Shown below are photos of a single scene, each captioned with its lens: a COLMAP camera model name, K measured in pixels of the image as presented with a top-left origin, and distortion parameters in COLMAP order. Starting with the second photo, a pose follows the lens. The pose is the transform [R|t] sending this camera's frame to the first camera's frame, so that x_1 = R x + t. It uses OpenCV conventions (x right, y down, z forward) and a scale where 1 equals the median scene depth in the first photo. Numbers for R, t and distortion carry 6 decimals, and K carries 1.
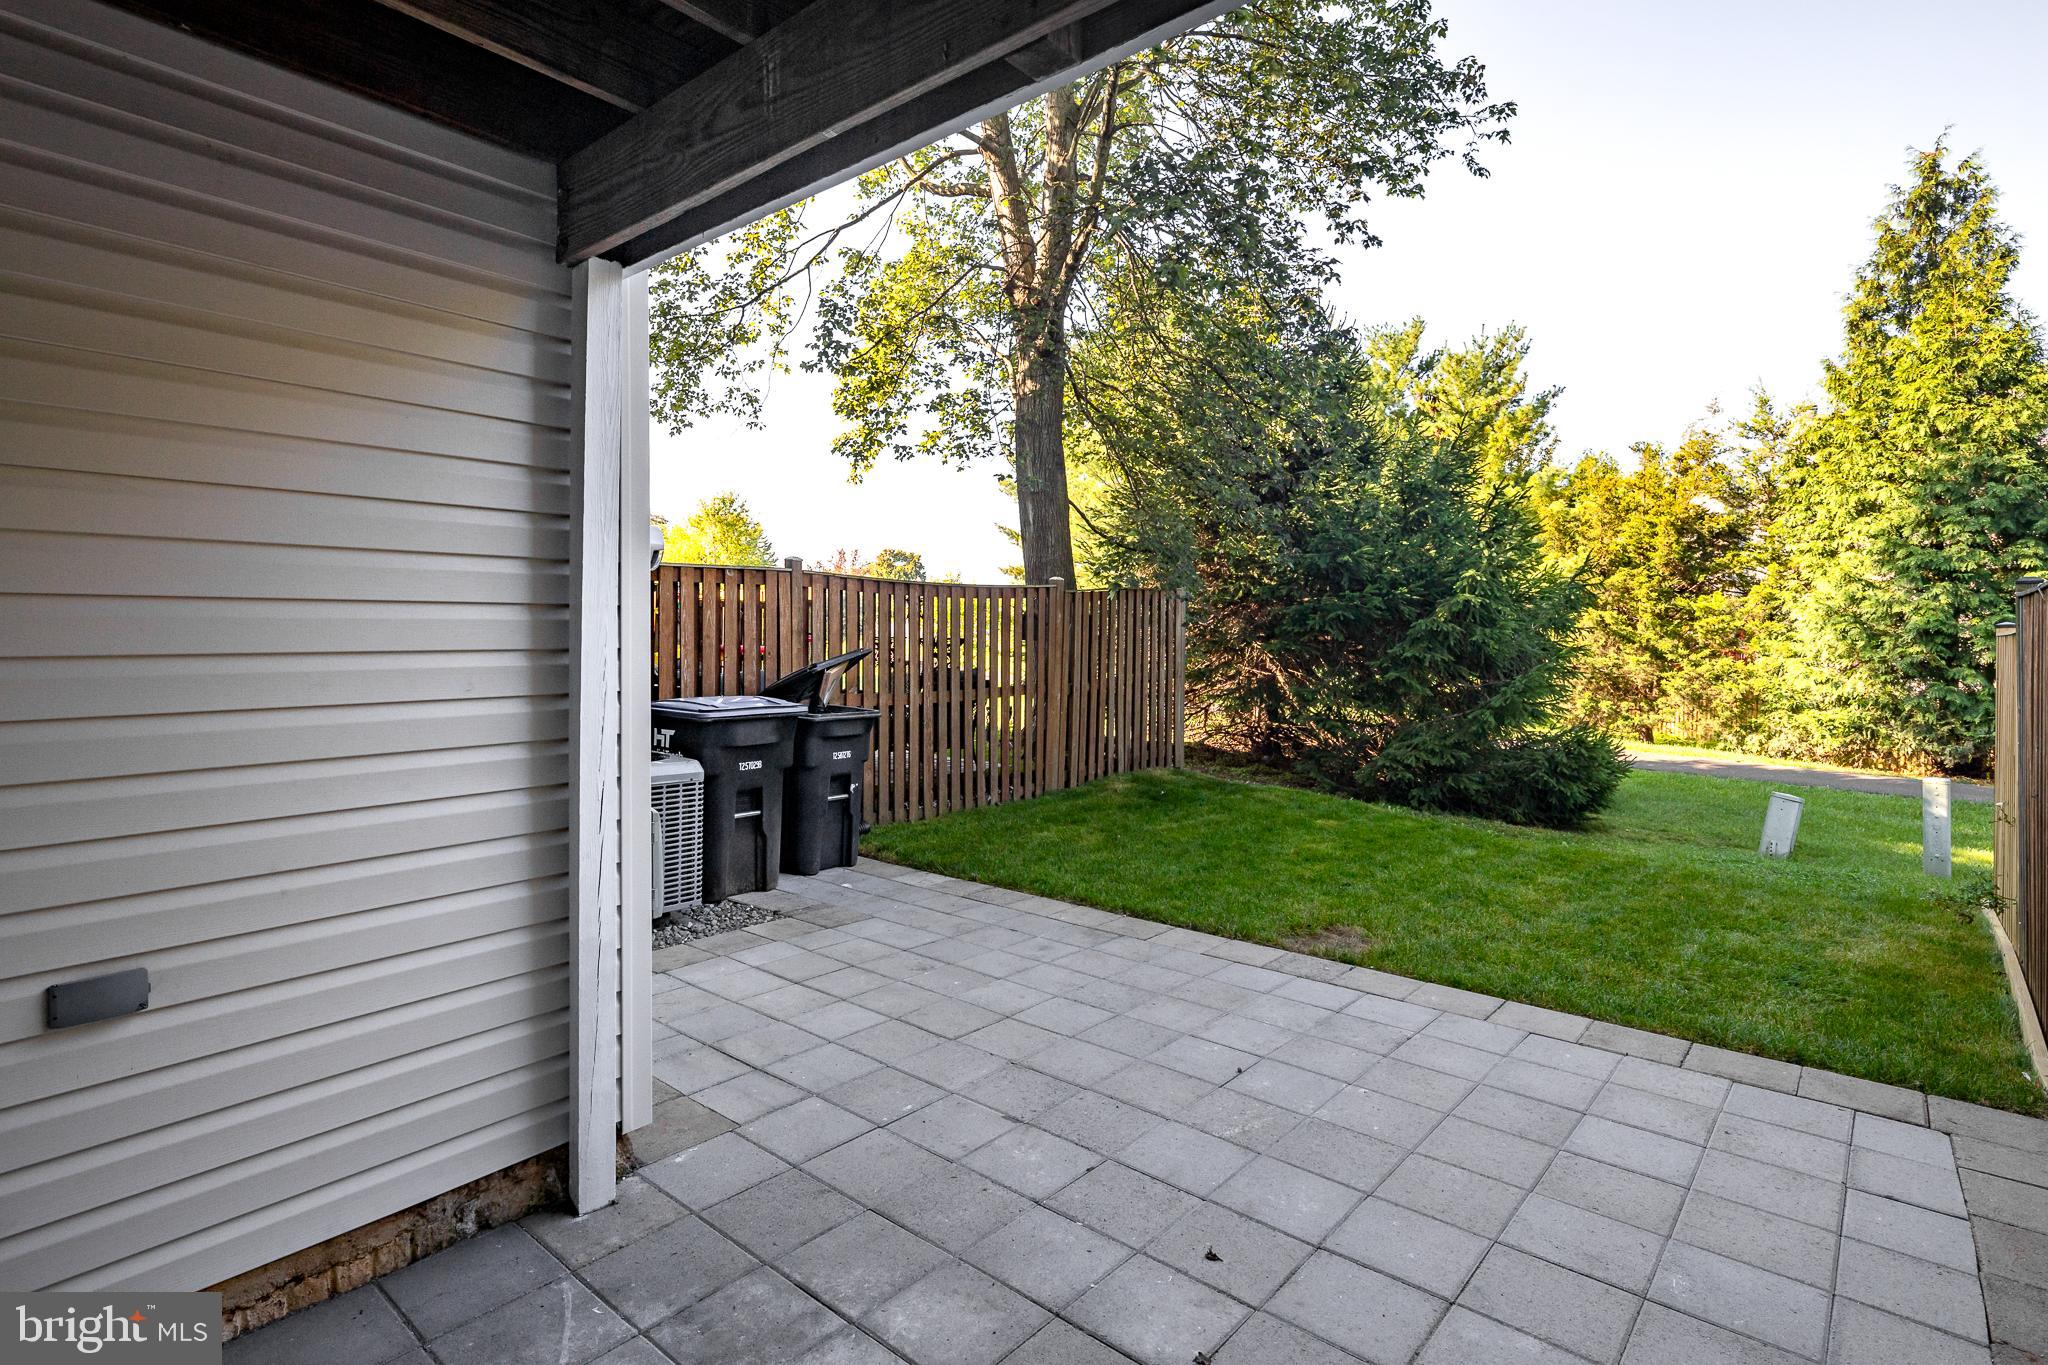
lens RADIAL K [[992.9, 0, 1012.6], [0, 992.9, 659.3], [0, 0, 1]] dist [0.011409, -0.005833]
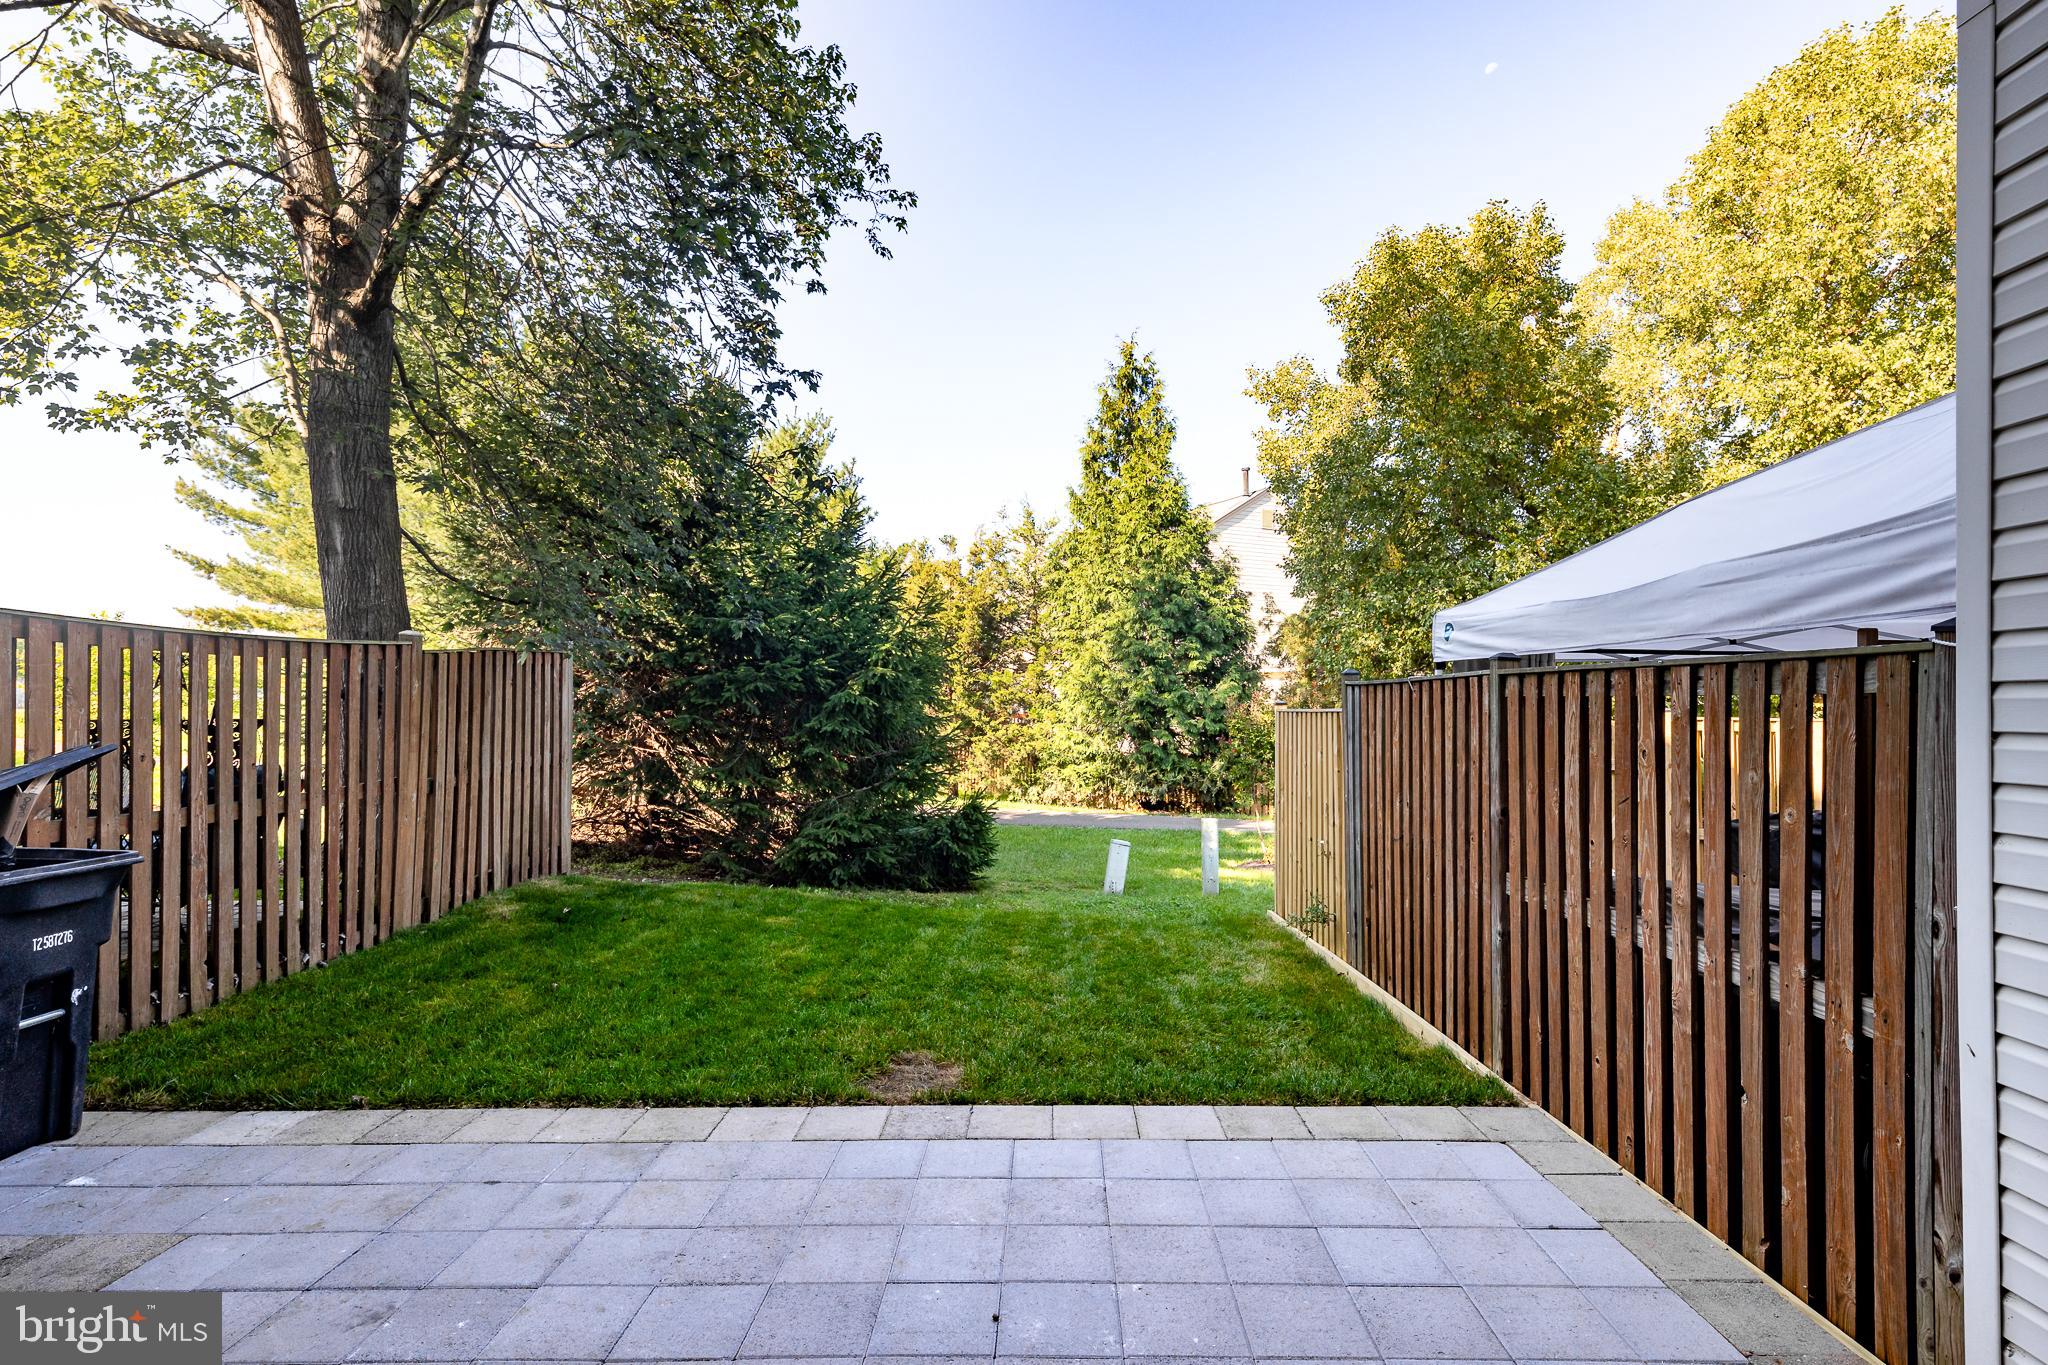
lens RADIAL K [[992.9, 0, 1047.2], [0, 992.9, 712.8], [0, 0, 1]] dist [0.011409, -0.005833]
pose [[0.746669, -0.005445, 0.665174, -0.079441], [0.012565, 0.999904, -0.005920, -0.011826], [-0.665077, 0.012778, 0.746665, 0.137070]]
